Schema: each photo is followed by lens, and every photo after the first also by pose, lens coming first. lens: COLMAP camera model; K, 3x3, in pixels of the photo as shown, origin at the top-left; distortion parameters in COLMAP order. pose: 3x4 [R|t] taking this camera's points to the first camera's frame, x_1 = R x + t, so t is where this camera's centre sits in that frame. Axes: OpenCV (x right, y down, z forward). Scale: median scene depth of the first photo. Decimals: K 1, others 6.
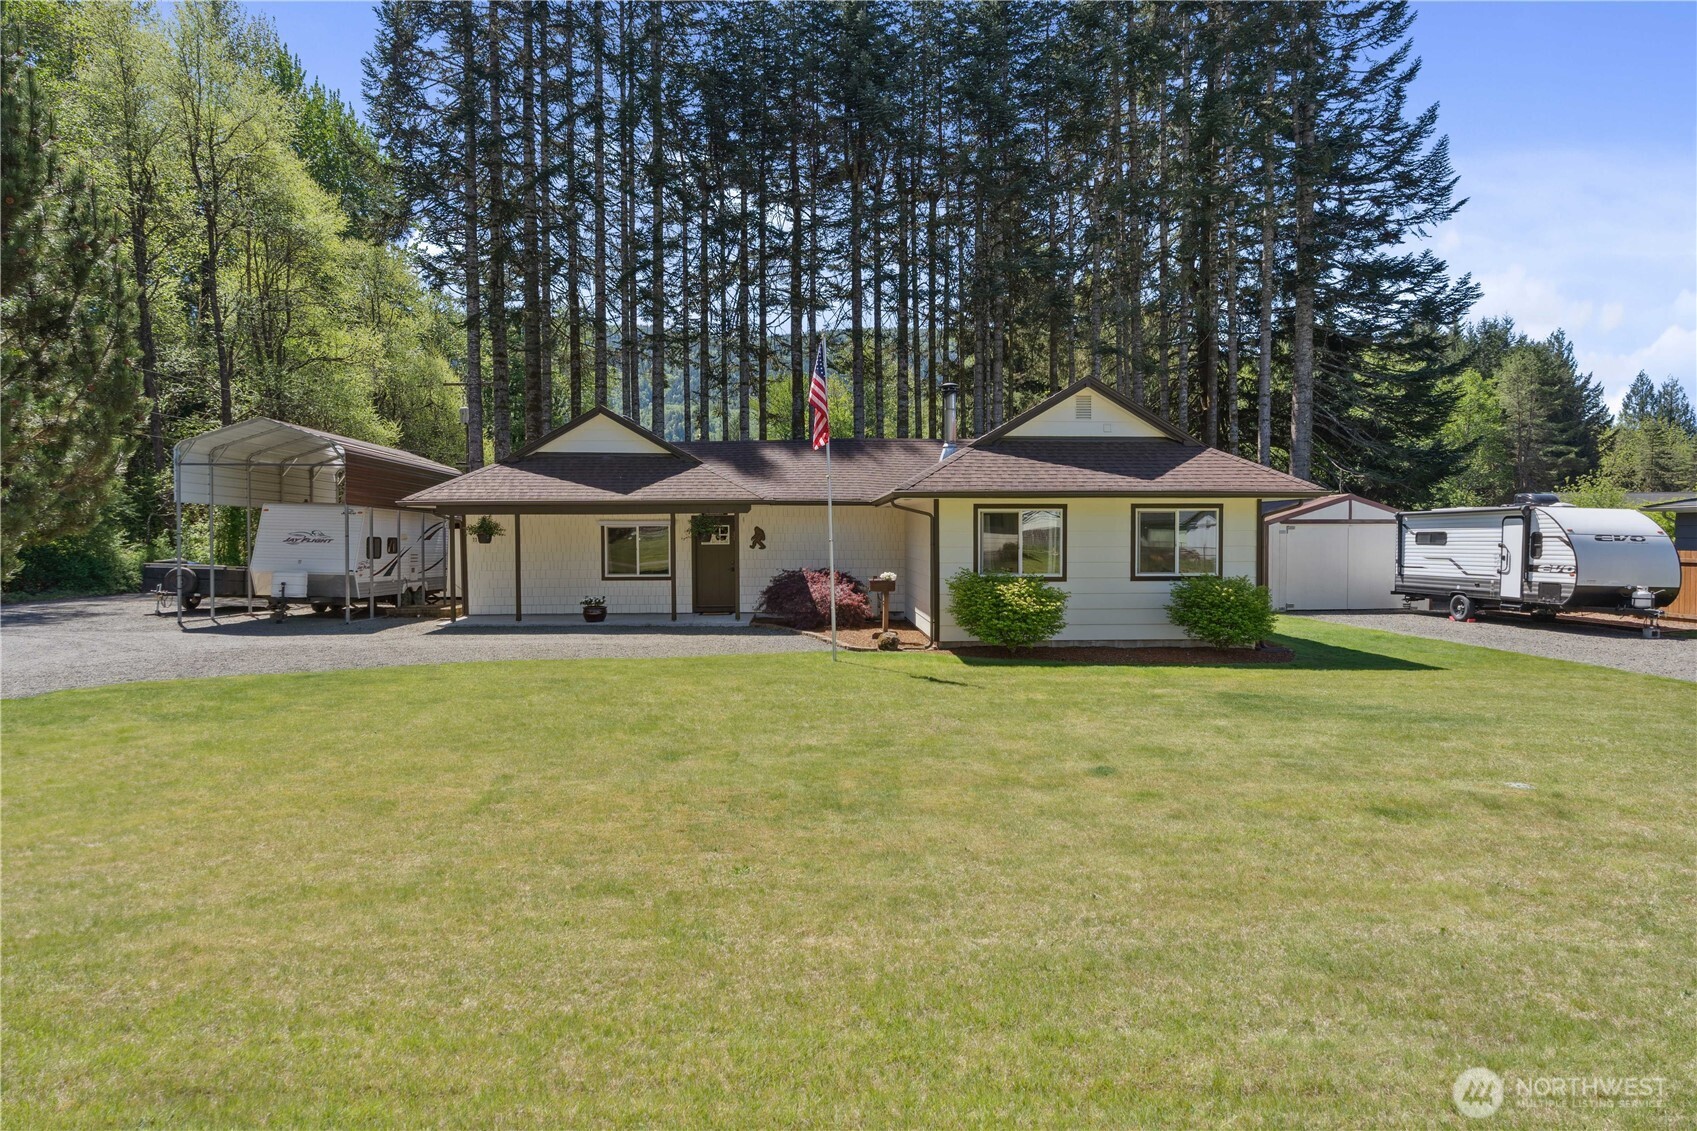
lens RADIAL K [[968.8, 0, 857.4], [0, 968.8, 567.2], [0, 0, 1]] dist [0.001297, 0.002854]
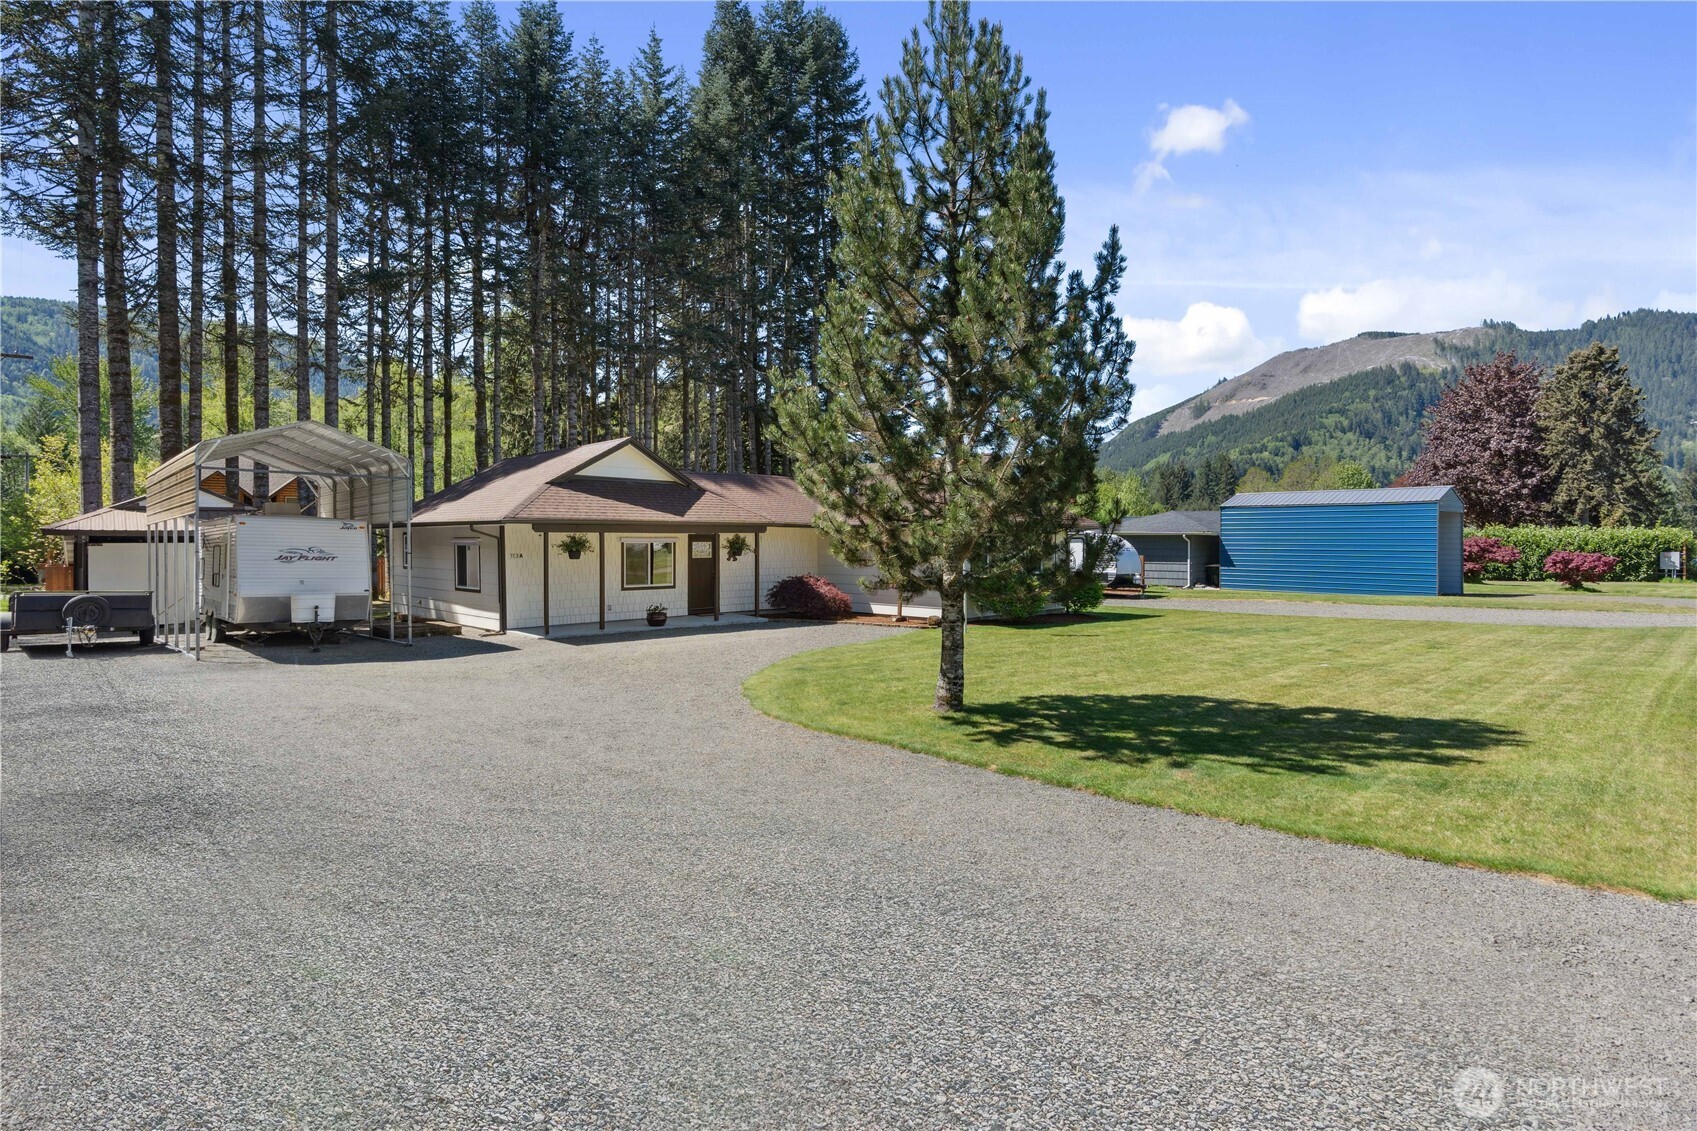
lens RADIAL K [[870.9, 0, 804.8], [0, 870.9, 546.1], [0, 0, 1]] dist [0.000344, 0.000076]
pose [[0.776817, -0.002651, 0.629721, -0.689467], [0.023128, 0.999437, -0.024324, -0.008113], [-0.629302, 0.033460, 0.776440, 0.068617]]
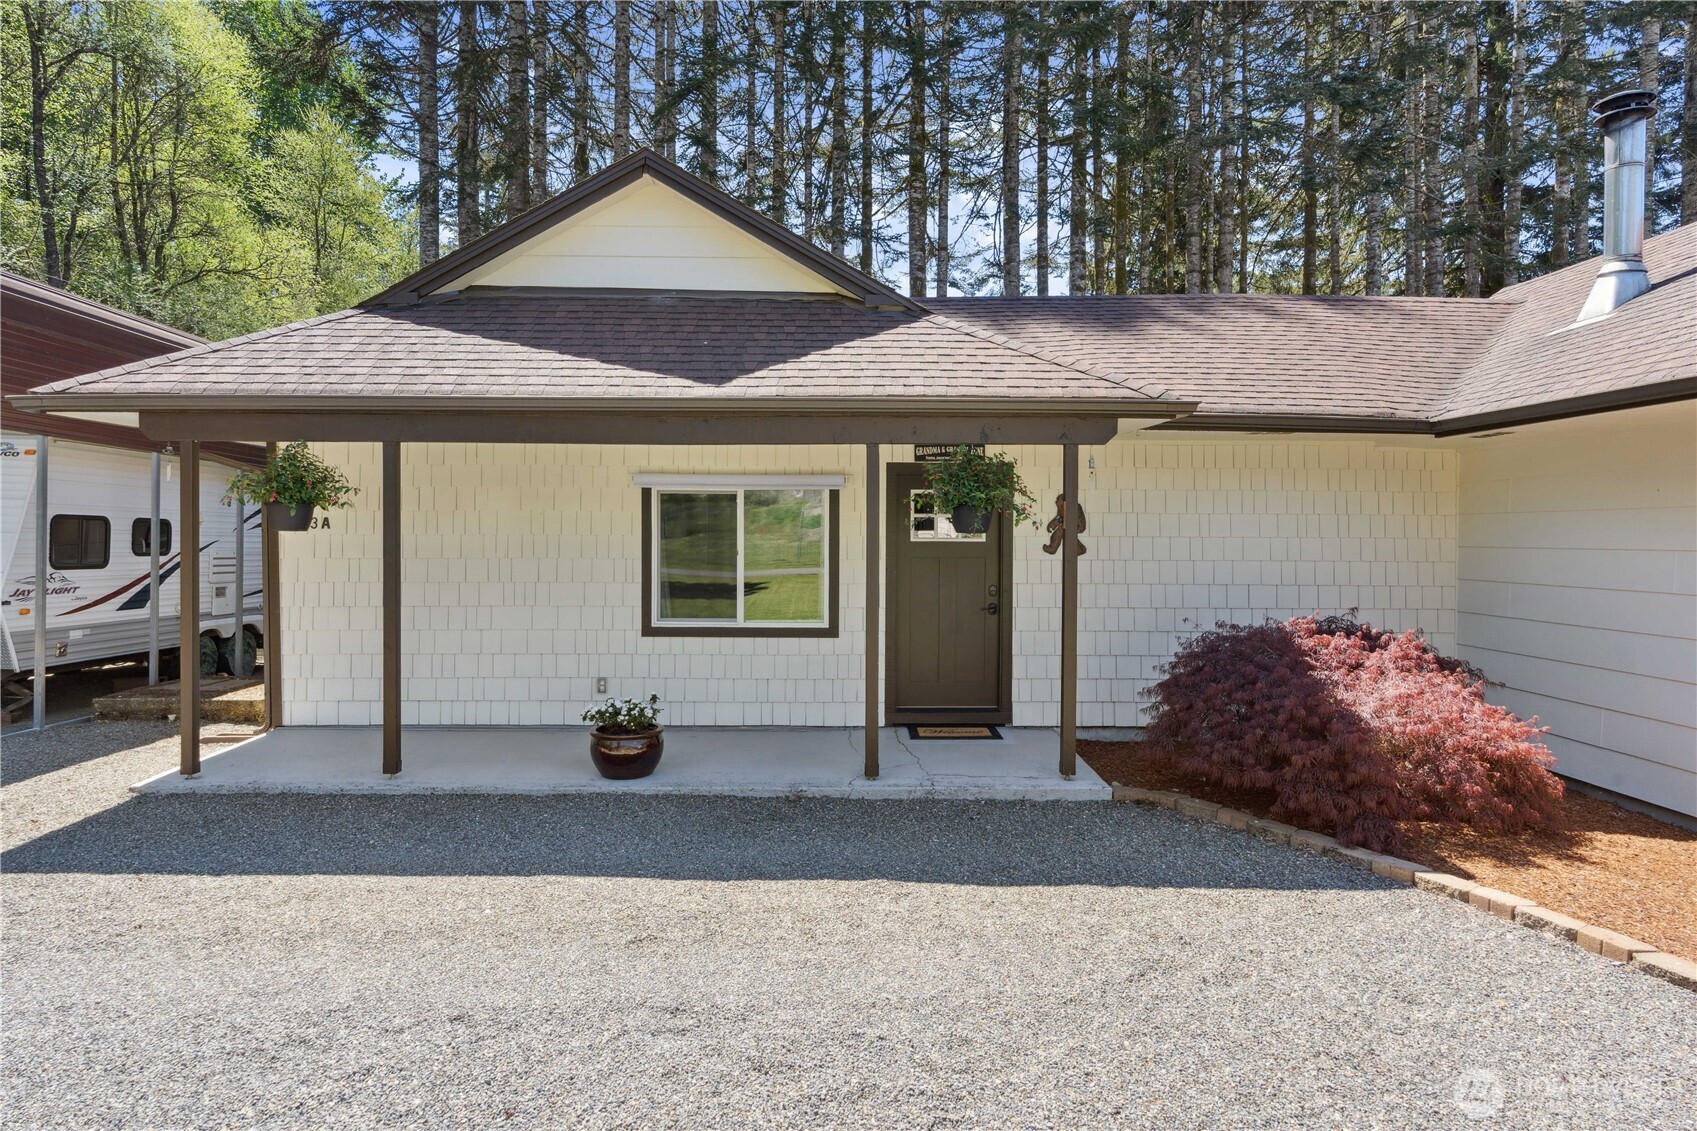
lens RADIAL K [[971.4, 0, 833.2], [0, 971.4, 557.9], [0, 0, 1]] dist [-0.001358, 0.000639]
pose [[0.999053, 0.010720, -0.042171, -0.164282], [-0.011185, 0.999879, -0.010807, -0.011918], [0.042051, 0.011269, 0.999052, 0.590667]]
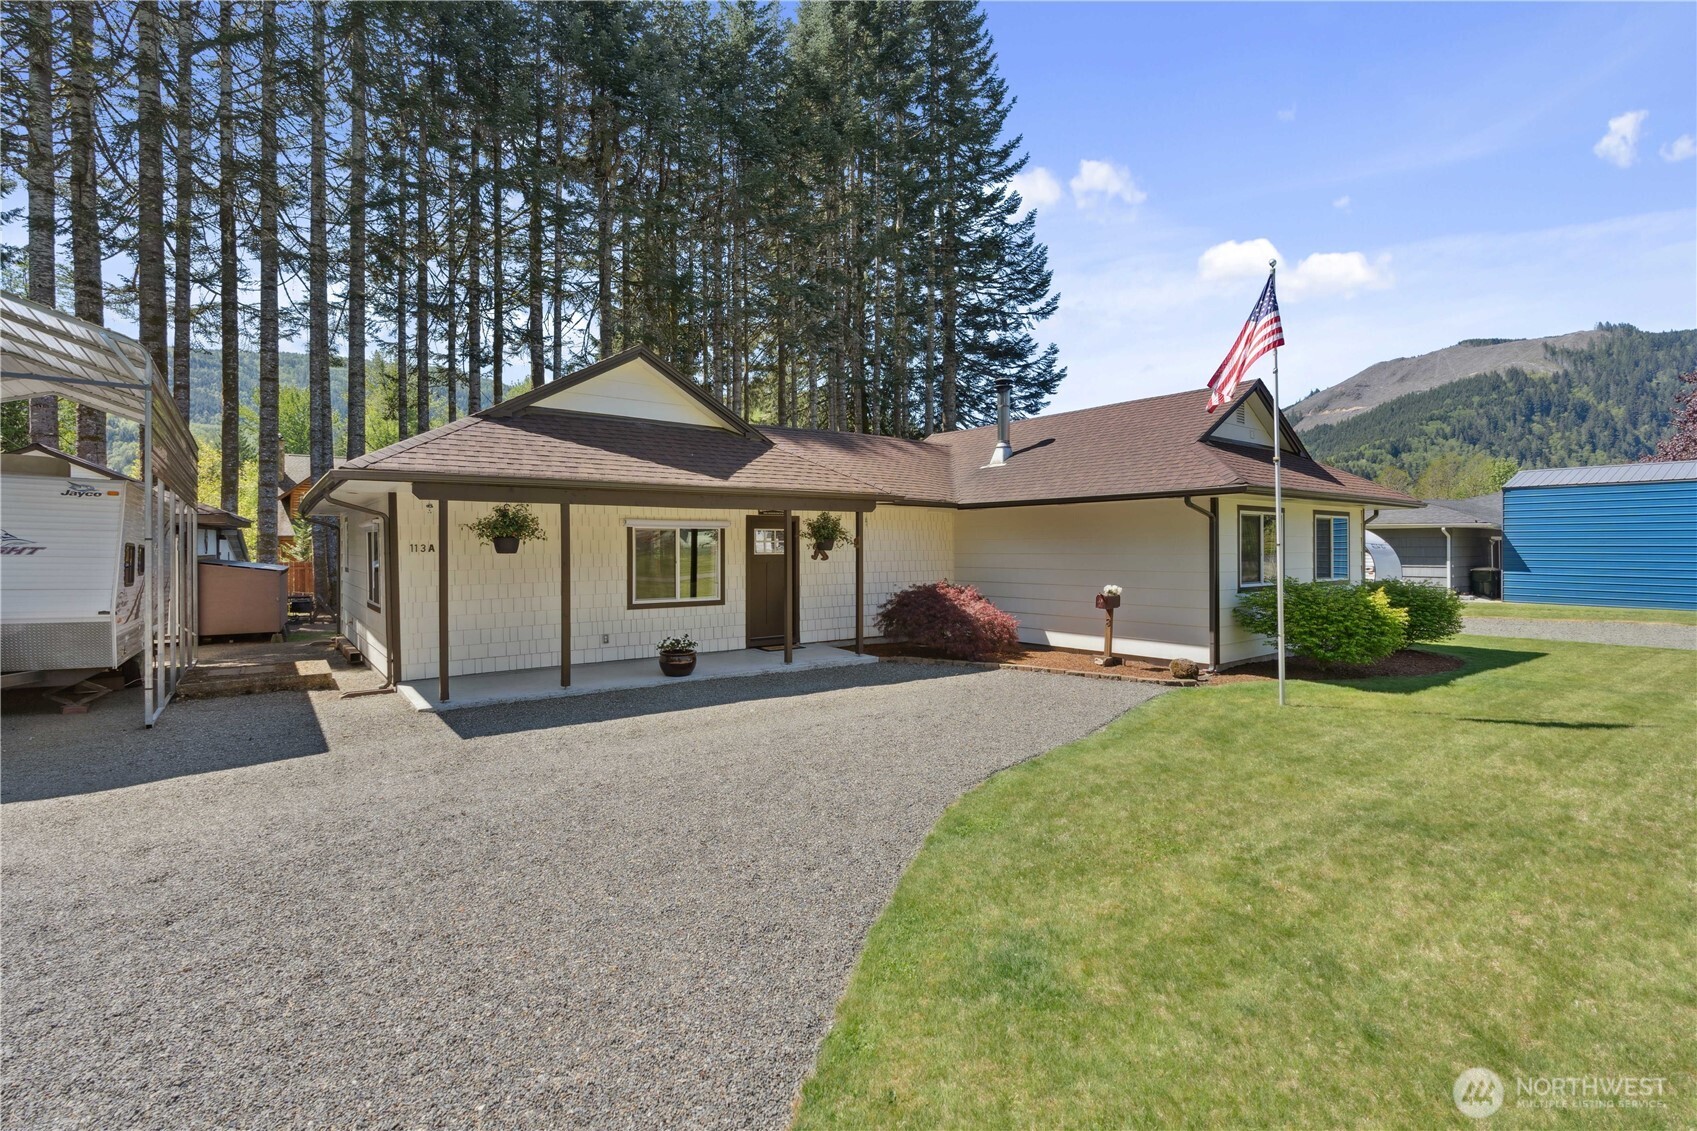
lens RADIAL K [[769.5, 0, 821.8], [0, 769.5, 553.6], [0, 0, 1]] dist [-0.000332, -0.000025]
pose [[0.842301, -0.004017, 0.538992, -0.407080], [0.020976, 0.999459, -0.025331, -0.007715], [-0.538598, 0.032642, 0.841930, 0.451844]]
